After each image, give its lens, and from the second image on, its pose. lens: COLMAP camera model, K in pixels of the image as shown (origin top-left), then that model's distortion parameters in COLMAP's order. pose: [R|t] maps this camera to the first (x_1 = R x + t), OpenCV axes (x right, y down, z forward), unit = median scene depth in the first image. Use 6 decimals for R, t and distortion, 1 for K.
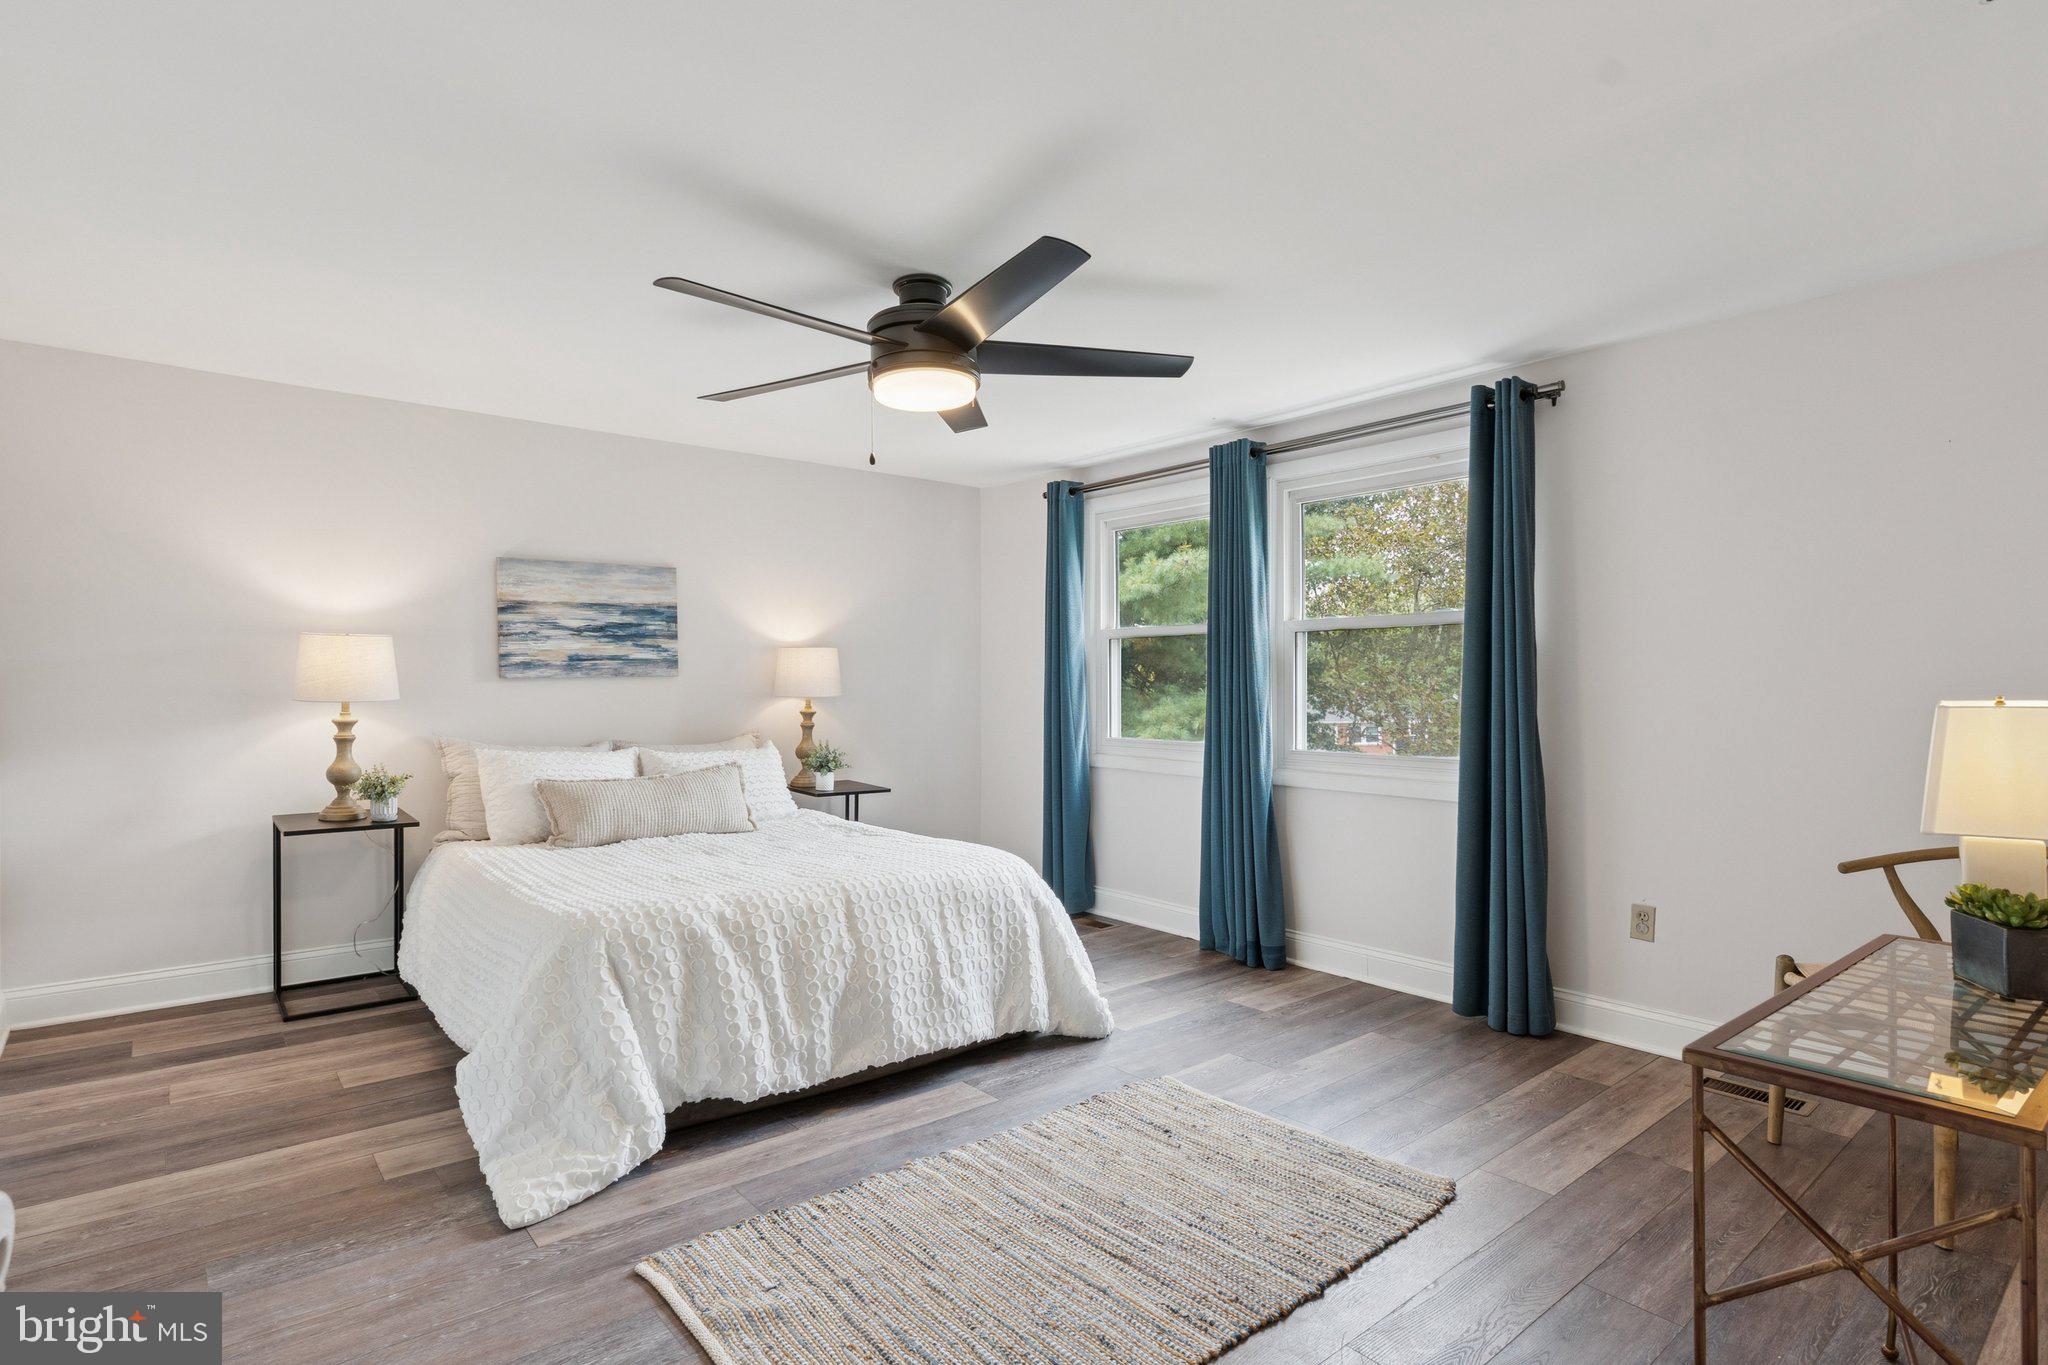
lens RADIAL K [[1090.2, 0, 957.3], [0, 1090.2, 670.9], [0, 0, 1]] dist [-0.014056, 0.001457]
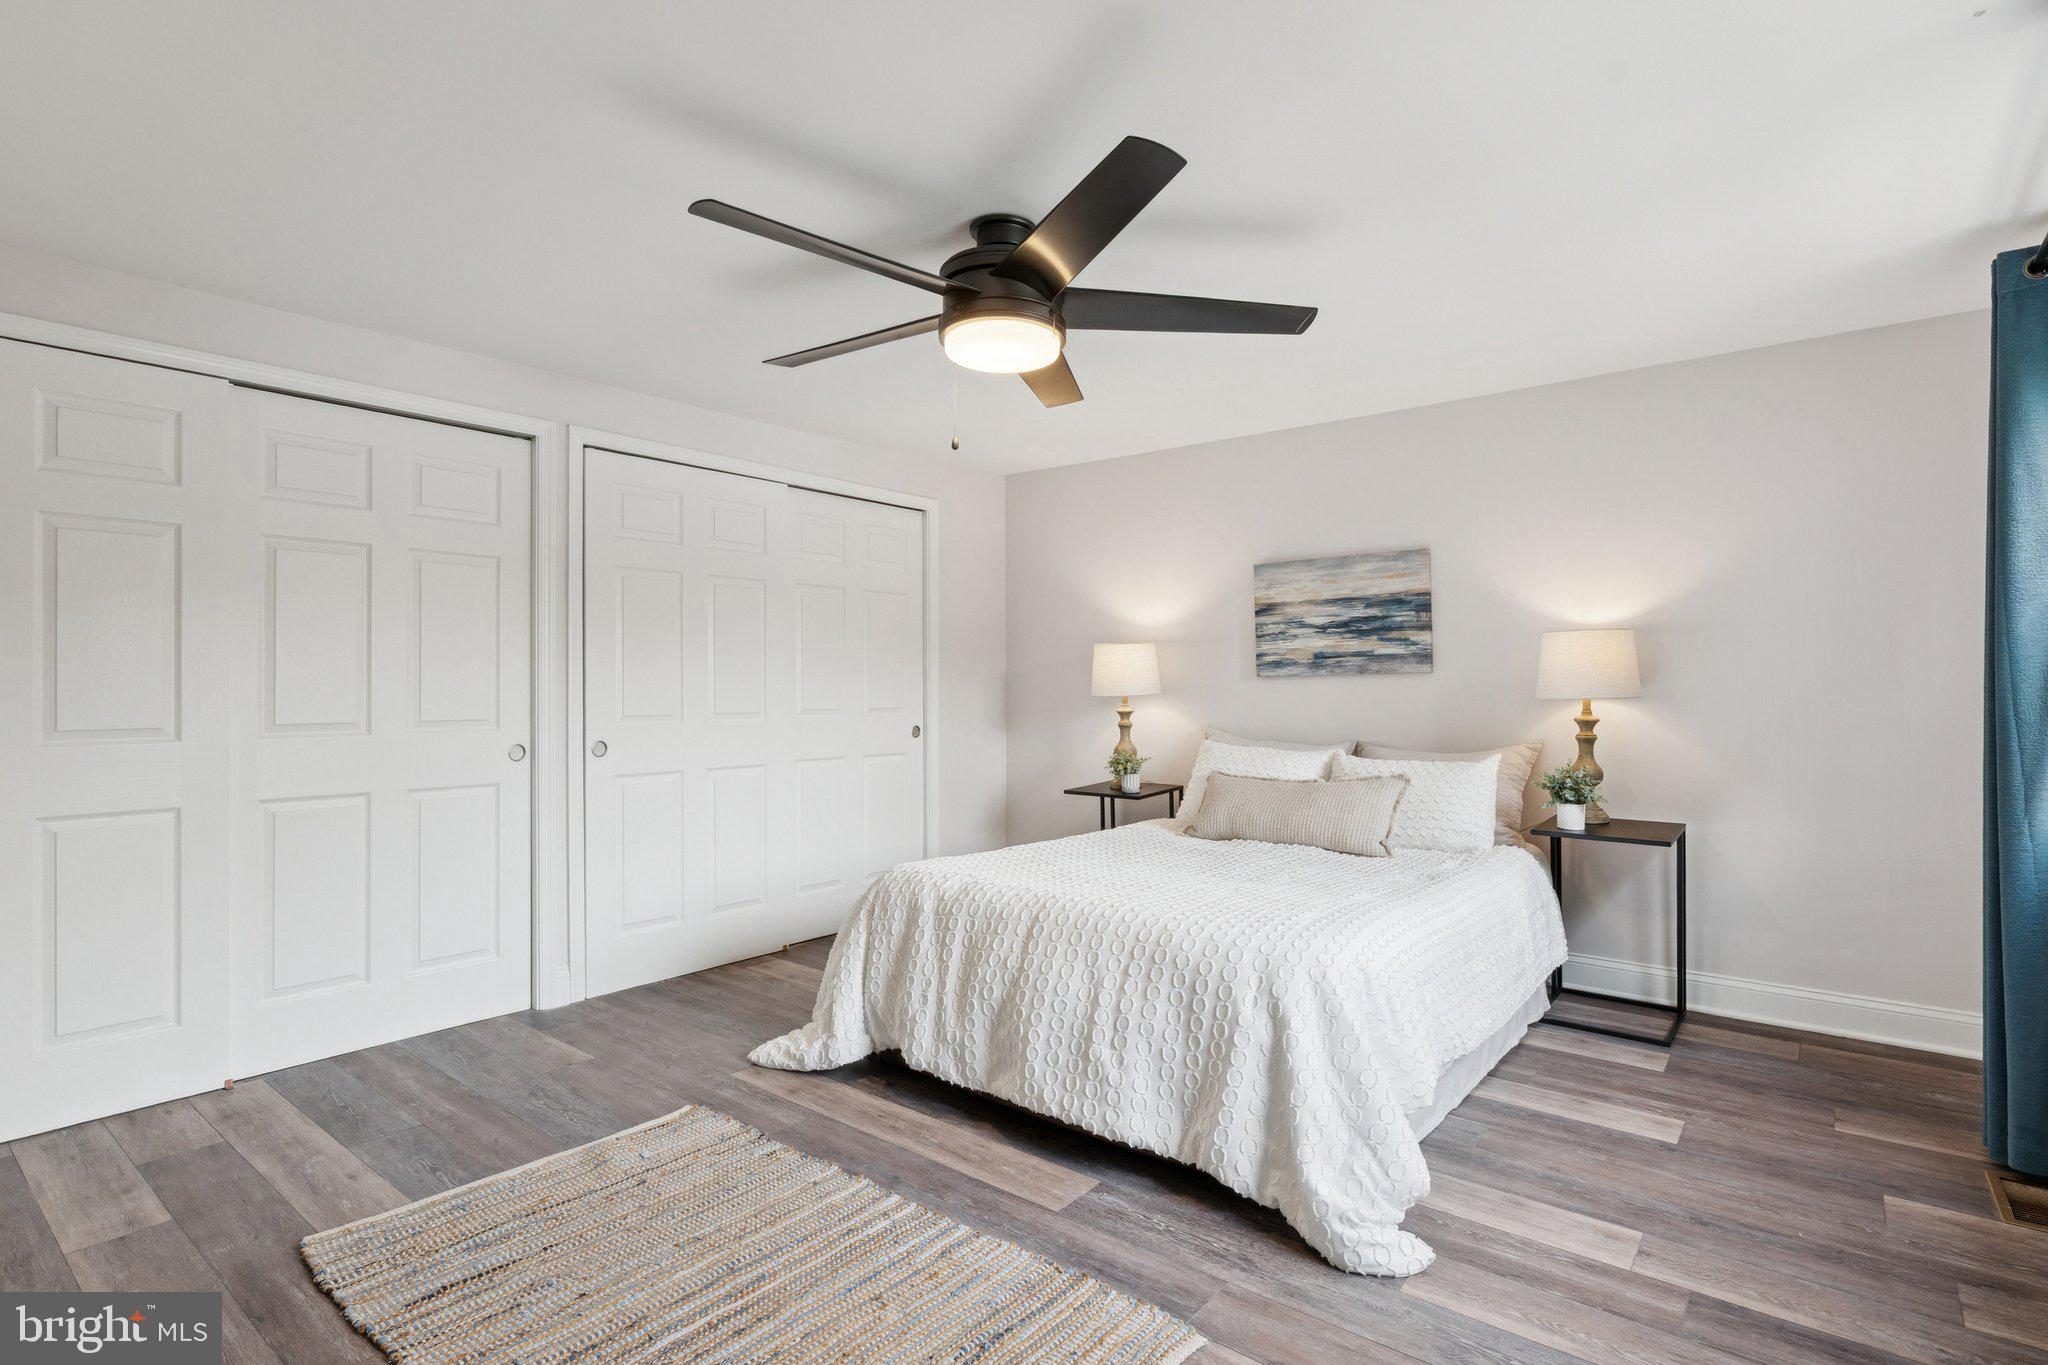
lens RADIAL K [[1017.1, 0, 1028.4], [0, 1017.1, 677.2], [0, 0, 1]] dist [-0.007758, 0.002099]
pose [[0.202621, -0.006857, -0.979233, 0.508276], [0.011782, 0.999920, -0.004564, 0.008962], [0.979186, -0.010613, 0.202686, 0.565287]]
